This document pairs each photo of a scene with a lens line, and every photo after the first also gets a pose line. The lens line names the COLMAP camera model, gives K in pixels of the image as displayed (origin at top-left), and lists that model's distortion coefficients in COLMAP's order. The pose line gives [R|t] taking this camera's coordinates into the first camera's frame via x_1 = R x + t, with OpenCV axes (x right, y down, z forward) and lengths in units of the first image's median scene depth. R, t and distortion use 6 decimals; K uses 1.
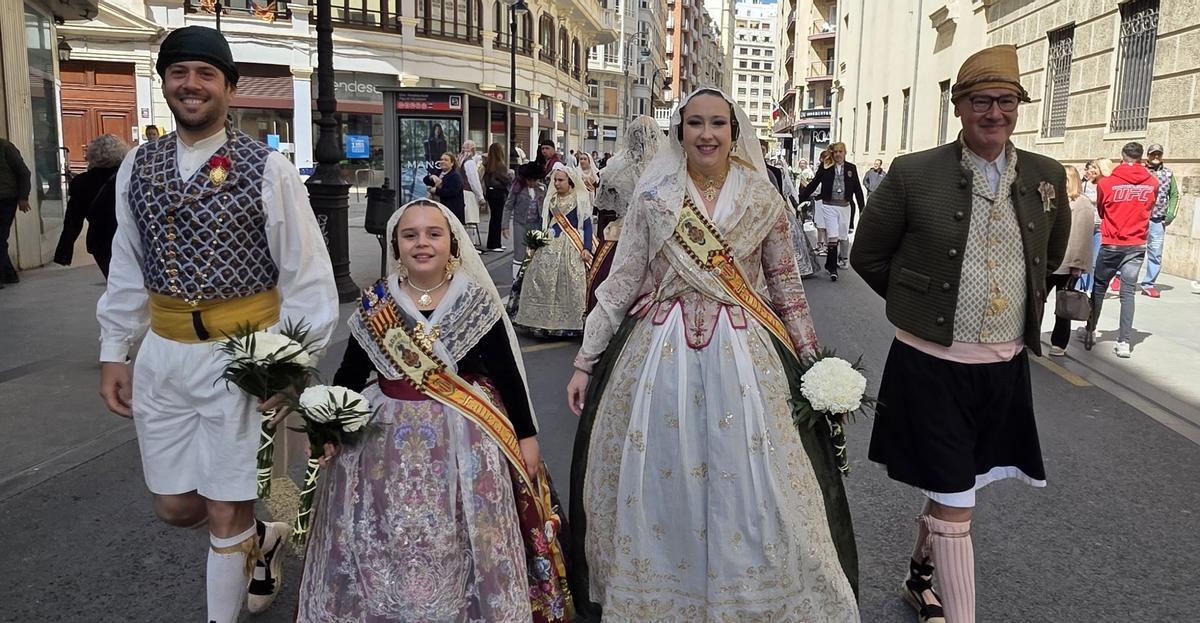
lens RADIAL K [[857.9, 0, 664.9], [0, 857.9, 294.8], [0, 0, 1]] dist [0.002301, -0.003514]
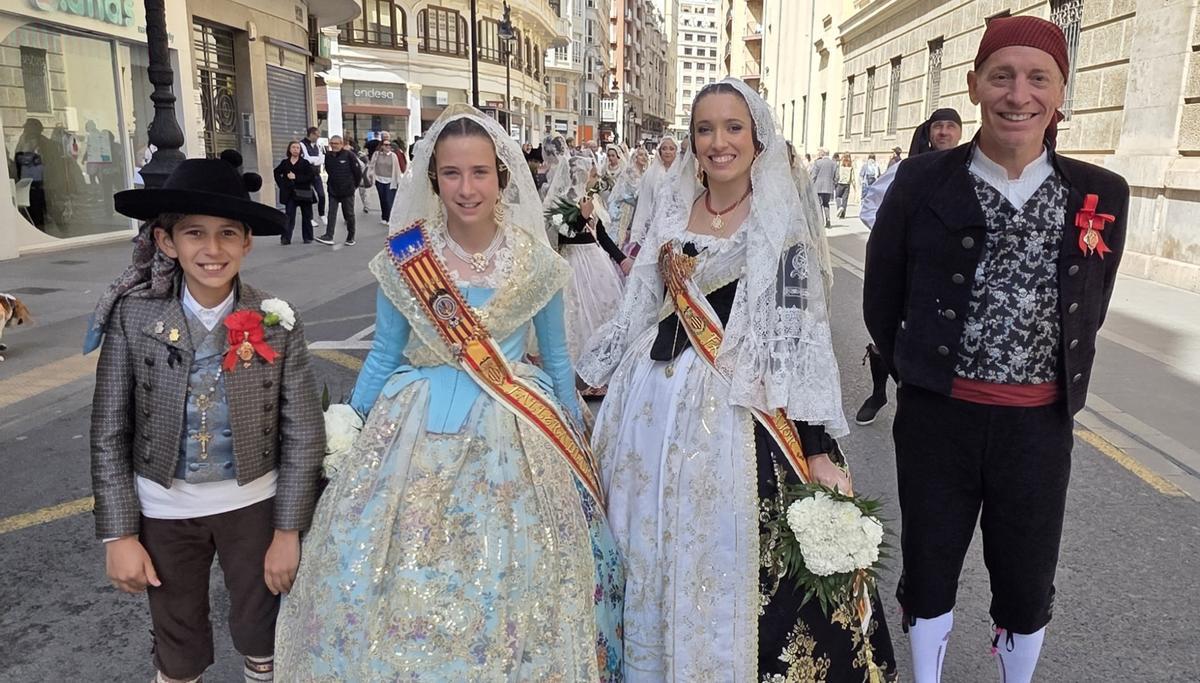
lens RADIAL K [[943.1, 0, 691.6], [0, 943.1, 376.0], [0, 0, 1]] dist [0.002620, 0.004345]
pose [[0.996097, -0.021239, 0.085673, -0.012366], [0.014553, 0.996853, 0.077924, 0.044932], [-0.087058, -0.076373, 0.993271, -0.285990]]
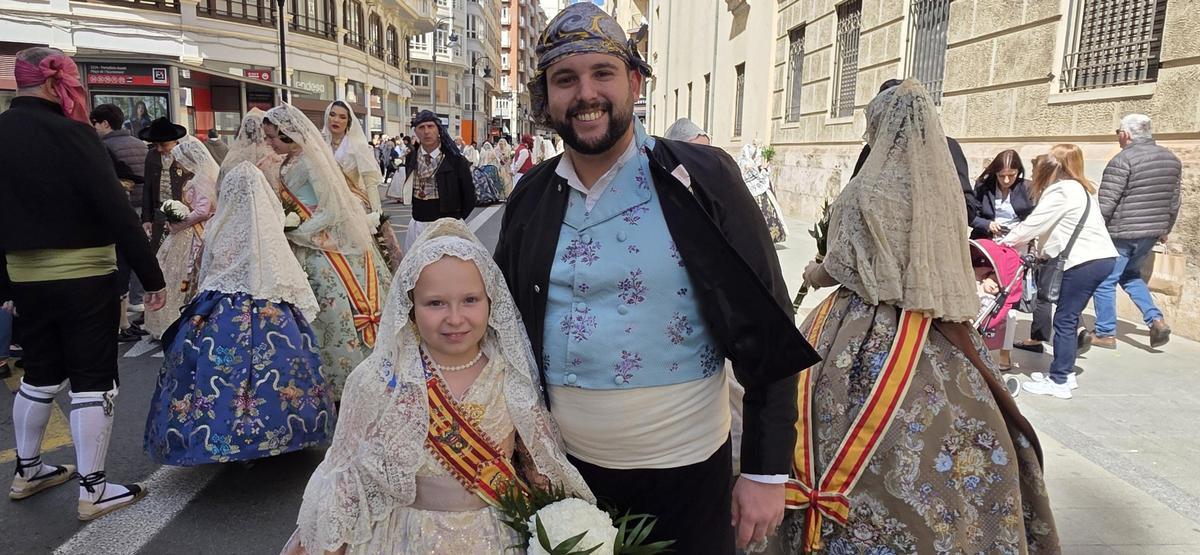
lens RADIAL K [[760.8, 0, 593.4], [0, 760.8, 271.9], [0, 0, 1]] dist [-0.000907, 0.000378]
pose [[0.995365, -0.020250, 0.094017, 0.038451], [0.019601, 0.999777, 0.007827, -0.010229], [-0.094155, -0.005948, 0.995540, 0.076170]]
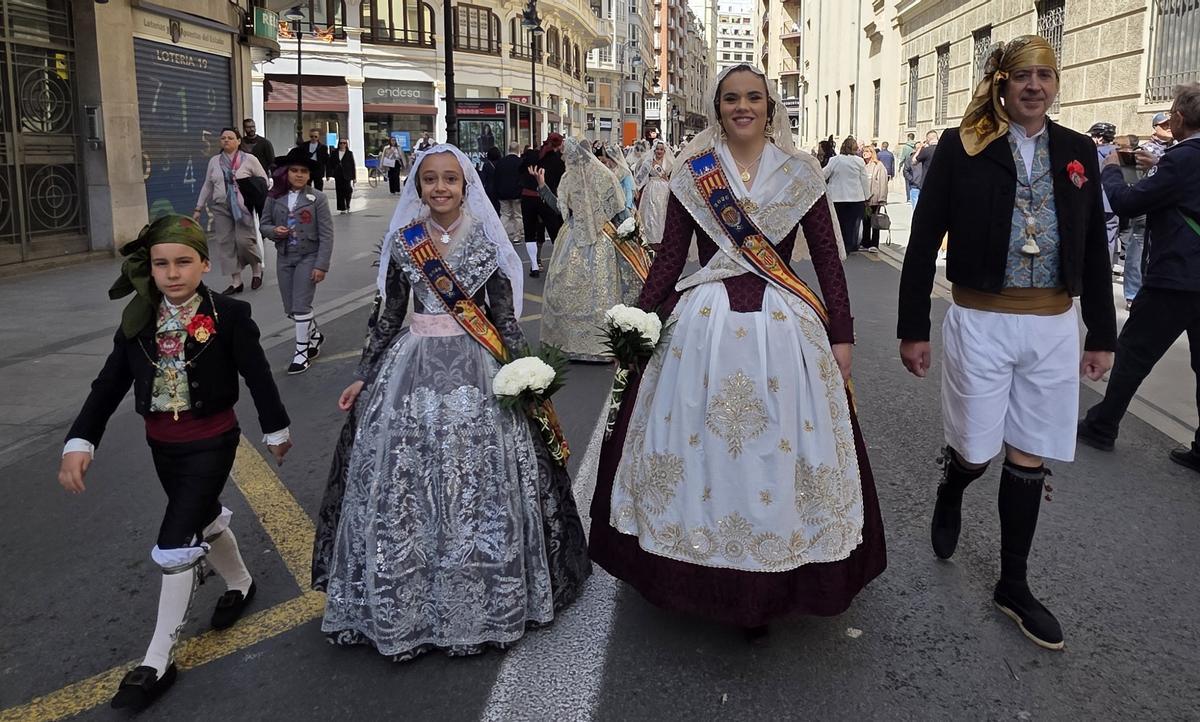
lens RADIAL K [[839.0, 0, 692.6], [0, 839.0, 255.4], [0, 0, 1]] dist [-0.009080, -0.008683]
pose [[0.998798, -0.027600, 0.040506, -0.000445], [0.028682, 0.999240, -0.026379, 0.018453], [-0.039747, 0.027509, 0.998831, -0.118255]]
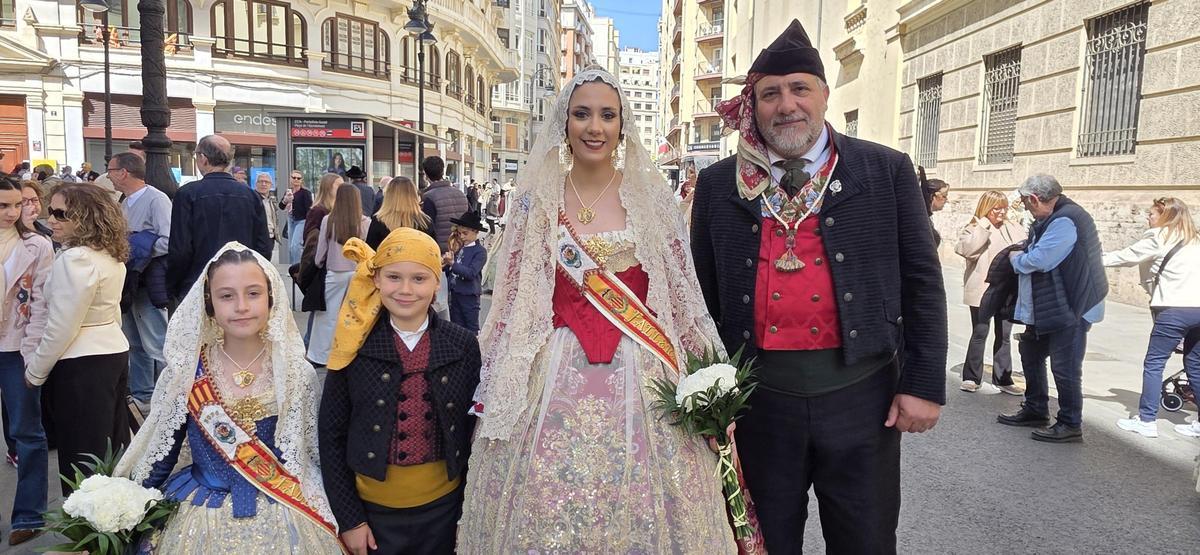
lens RADIAL K [[760.6, 0, 591.1], [0, 760.6, 273.4], [0, 0, 1]] dist [-0.002868, 0.001974]
pose [[0.998850, -0.012723, 0.046230, -0.013808], [0.014885, 0.998797, -0.046714, -0.011539], [-0.045580, 0.047348, 0.997838, 0.071759]]
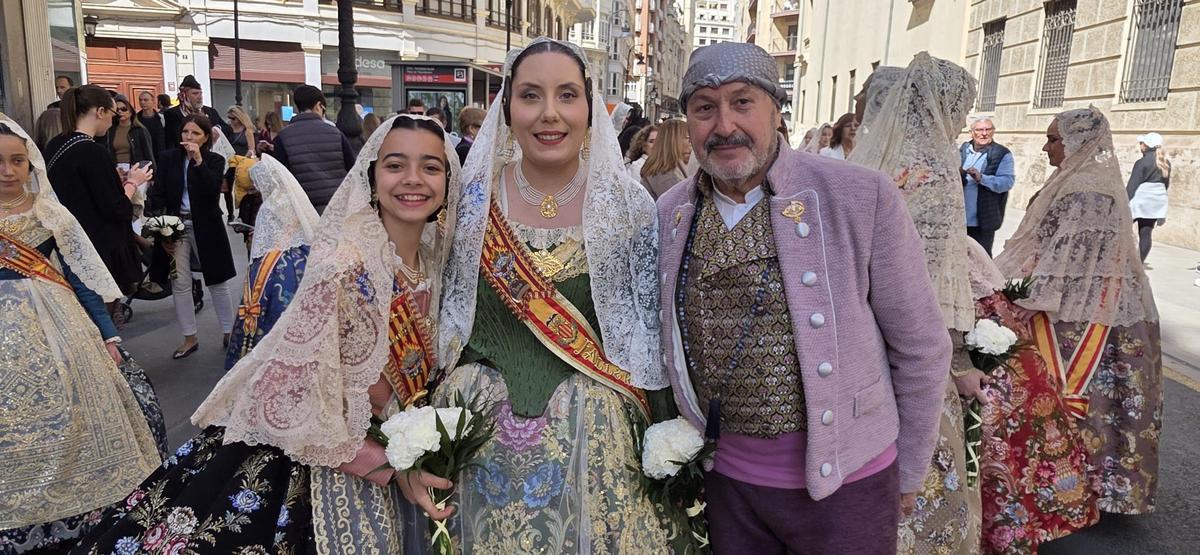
lens RADIAL K [[761.1, 0, 587.8], [0, 761.1, 277.2], [0, 0, 1]] dist [0.000927, -0.002071]
pose [[0.998732, 0.009408, -0.049457, -0.015365], [-0.007610, 0.999307, 0.036431, -0.005475], [0.049766, -0.036009, 0.998112, 0.029376]]
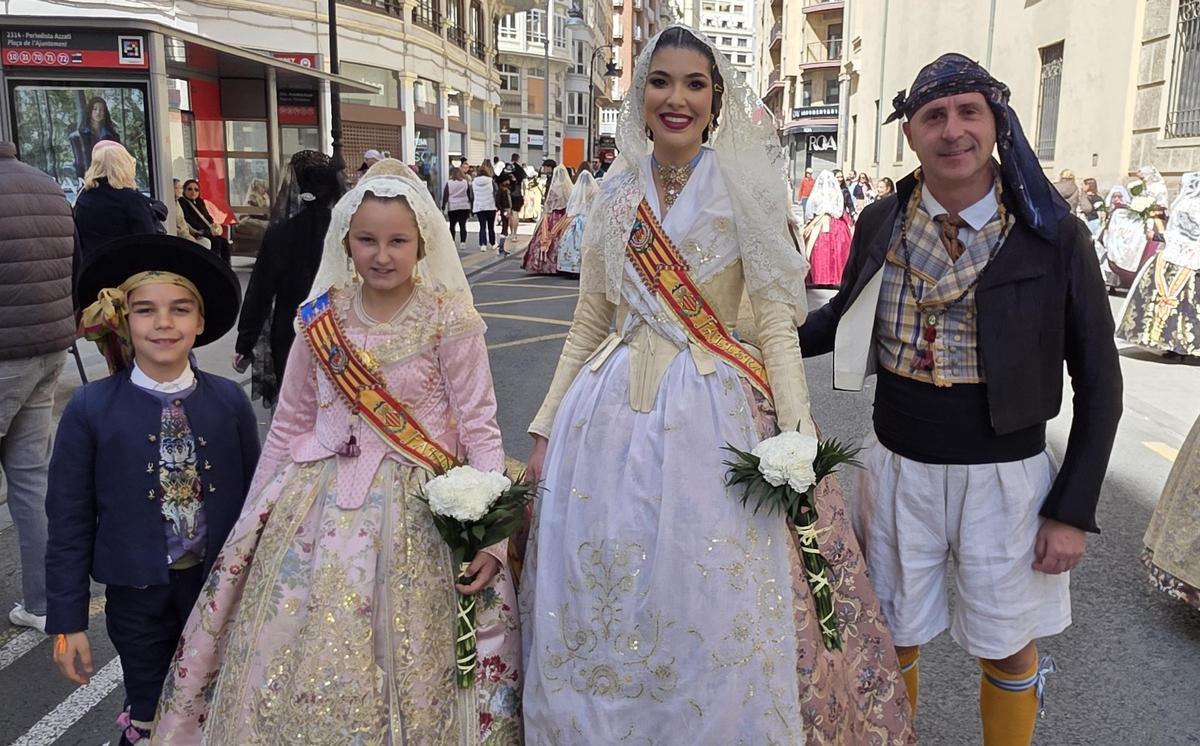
lens RADIAL K [[1014.7, 0, 681.0], [0, 1014.7, 369.2], [0, 0, 1]] dist [-0.011444, 0.006789]
pose [[0.998092, -0.016871, 0.059388, 0.005931], [0.014958, 0.999359, 0.032516, -0.023598], [-0.059899, -0.031566, 0.997705, 0.155635]]
